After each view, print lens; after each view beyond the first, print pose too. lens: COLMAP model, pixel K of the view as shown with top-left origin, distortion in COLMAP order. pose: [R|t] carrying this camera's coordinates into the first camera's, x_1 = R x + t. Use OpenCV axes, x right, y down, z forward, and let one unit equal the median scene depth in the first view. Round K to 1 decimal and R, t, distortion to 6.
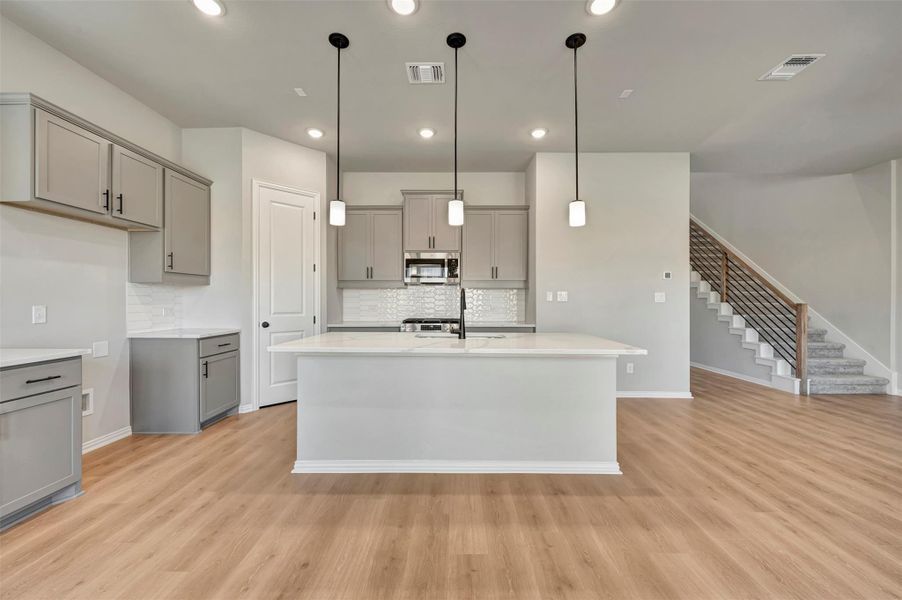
lens RADIAL K [[357.1, 0, 452.7], [0, 357.1, 300.4], [0, 0, 1]] dist [0.000477, 0.000078]
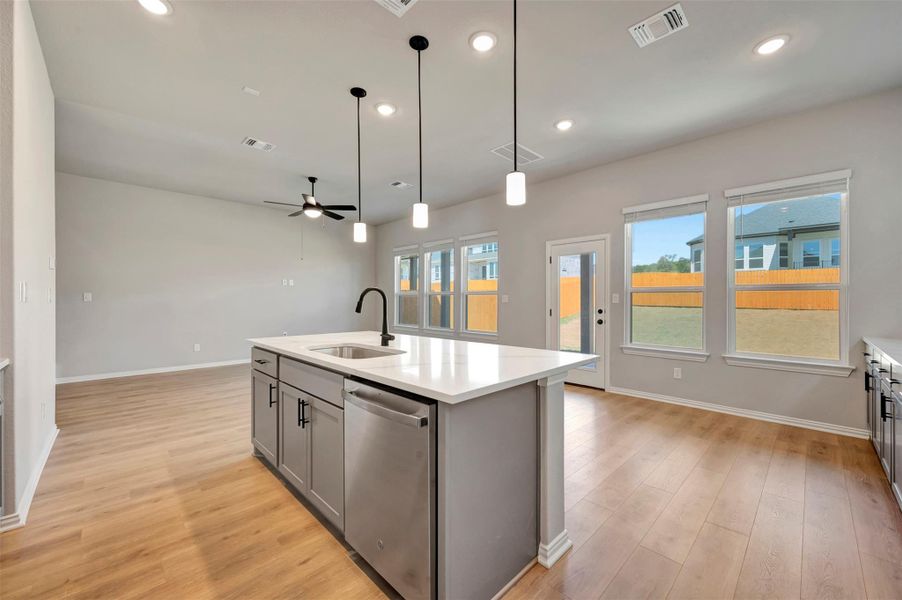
lens RADIAL K [[357.1, 0, 452.7], [0, 357.1, 300.4], [0, 0, 1]] dist [0.000477, 0.000078]
pose [[-0.706163, -0.003688, 0.708040, -0.607689], [-0.002740, 0.999993, 0.002476, -0.003149], [-0.708044, -0.000192, -0.706168, 1.294068]]
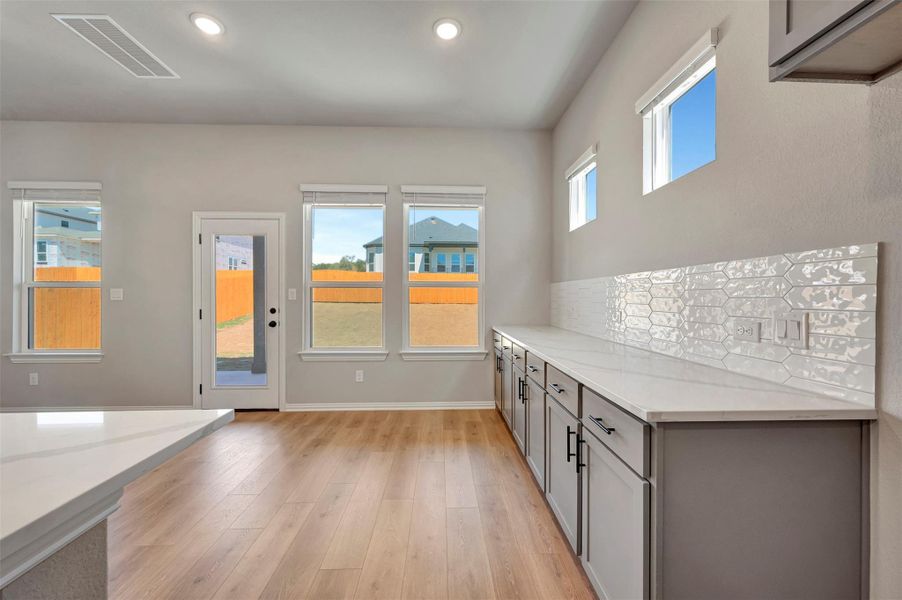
lens RADIAL K [[355.4, 0, 454.5], [0, 355.4, 295.9], [0, 0, 1]] dist [-0.003390, -0.000132]
pose [[-0.998922, -0.001599, -0.046387, -0.526539], [-0.001512, 0.999997, -0.001908, -0.002502], [0.046390, -0.001835, -0.998922, 0.993374]]
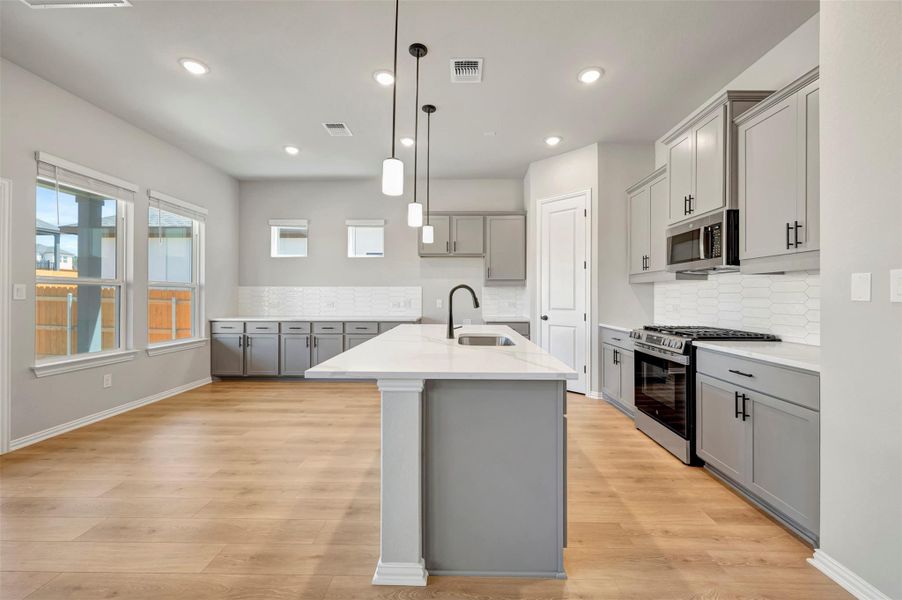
lens RADIAL K [[355.4, 0, 454.5], [0, 355.4, 295.9], [0, 0, 1]] dist [-0.003390, -0.000132]
pose [[-0.012802, -0.003503, -0.999912, 0.827487], [-0.004044, 0.999986, -0.003452, -0.000388], [0.999910, 0.003999, -0.012816, 0.881273]]
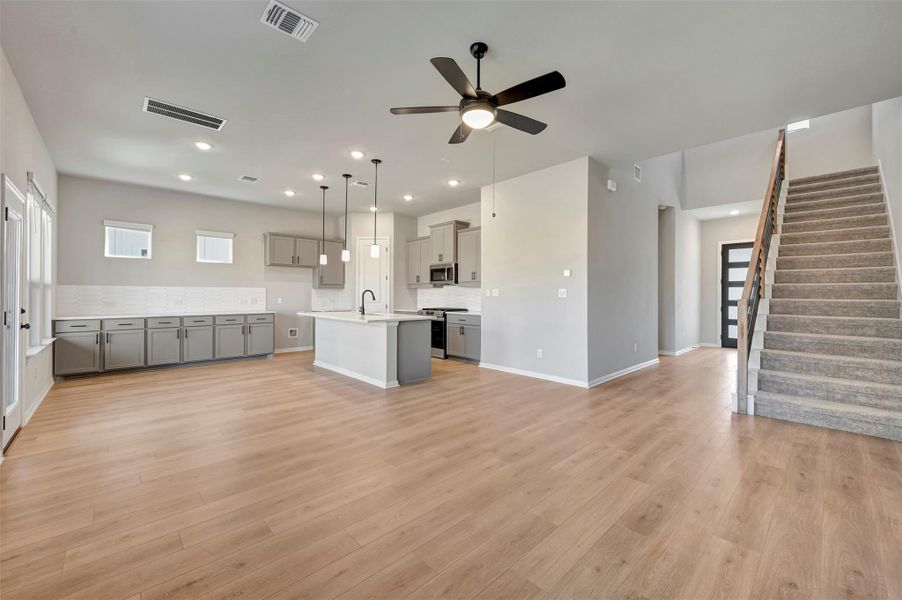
lens RADIAL K [[360.8, 0, 455.0], [0, 360.8, 296.1], [0, 0, 1]] dist [-0.001885, -0.000170]
pose [[0.694056, 0.000492, -0.719921, 1.603737], [-0.000603, 1.000000, 0.000102, 0.001864], [0.719921, 0.000364, 0.694056, -0.035603]]
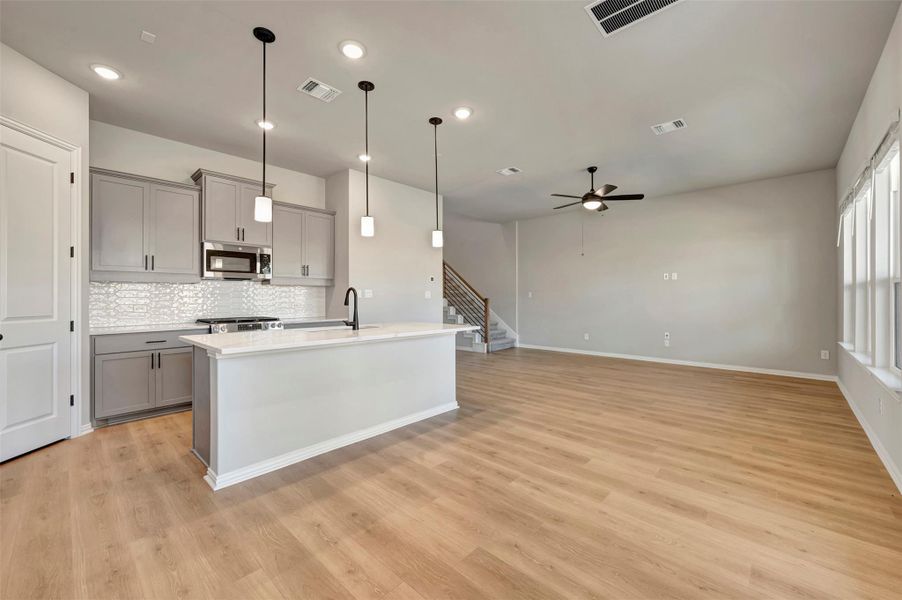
lens RADIAL K [[363.0, 0, 454.1], [0, 363.0, 295.2], [0, 0, 1]] dist [-0.001701, 0.000868]
pose [[0.672539, 0.000121, 0.740062, -0.557528], [0.003122, 0.999991, -0.003002, -0.002279], [-0.740055, 0.004330, 0.672532, -0.045843]]
